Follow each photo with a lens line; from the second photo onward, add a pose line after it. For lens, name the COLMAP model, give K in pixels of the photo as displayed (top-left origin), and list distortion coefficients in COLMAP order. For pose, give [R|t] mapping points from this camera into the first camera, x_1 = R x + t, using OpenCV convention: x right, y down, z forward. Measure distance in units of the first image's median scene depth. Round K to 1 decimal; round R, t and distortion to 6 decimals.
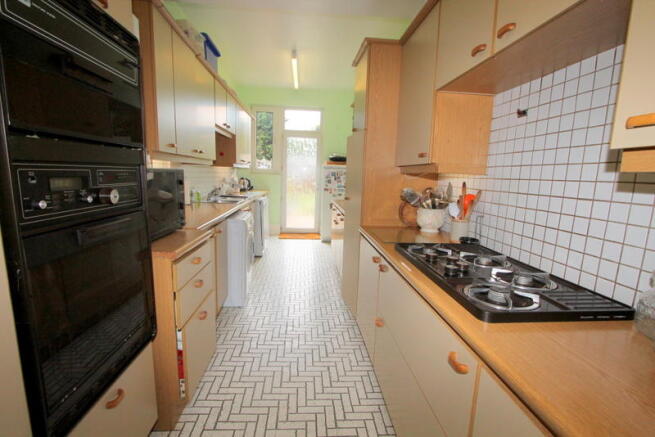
lens RADIAL K [[309.8, 0, 327.5], [0, 309.8, 218.5], [0, 0, 1]] dist [-0.002678, 0.000649]
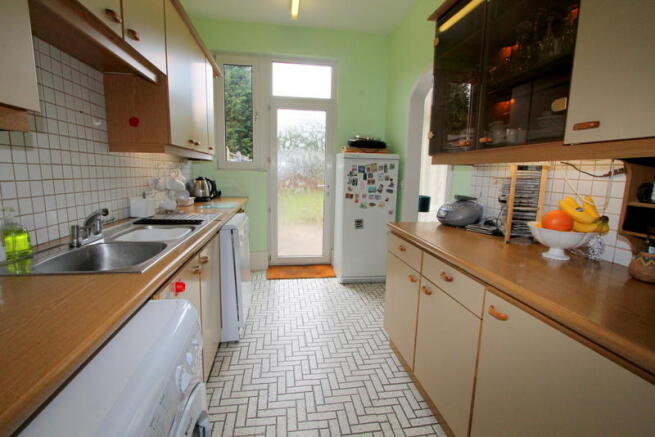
lens RADIAL K [[309.8, 0, 327.5], [0, 309.8, 218.5], [0, 0, 1]] dist [-0.002678, 0.000649]
pose [[0.997338, -0.019308, 0.070312, -0.082428], [0.018562, 0.999764, 0.011245, -0.056280], [-0.070512, -0.009910, 0.997462, 0.408278]]
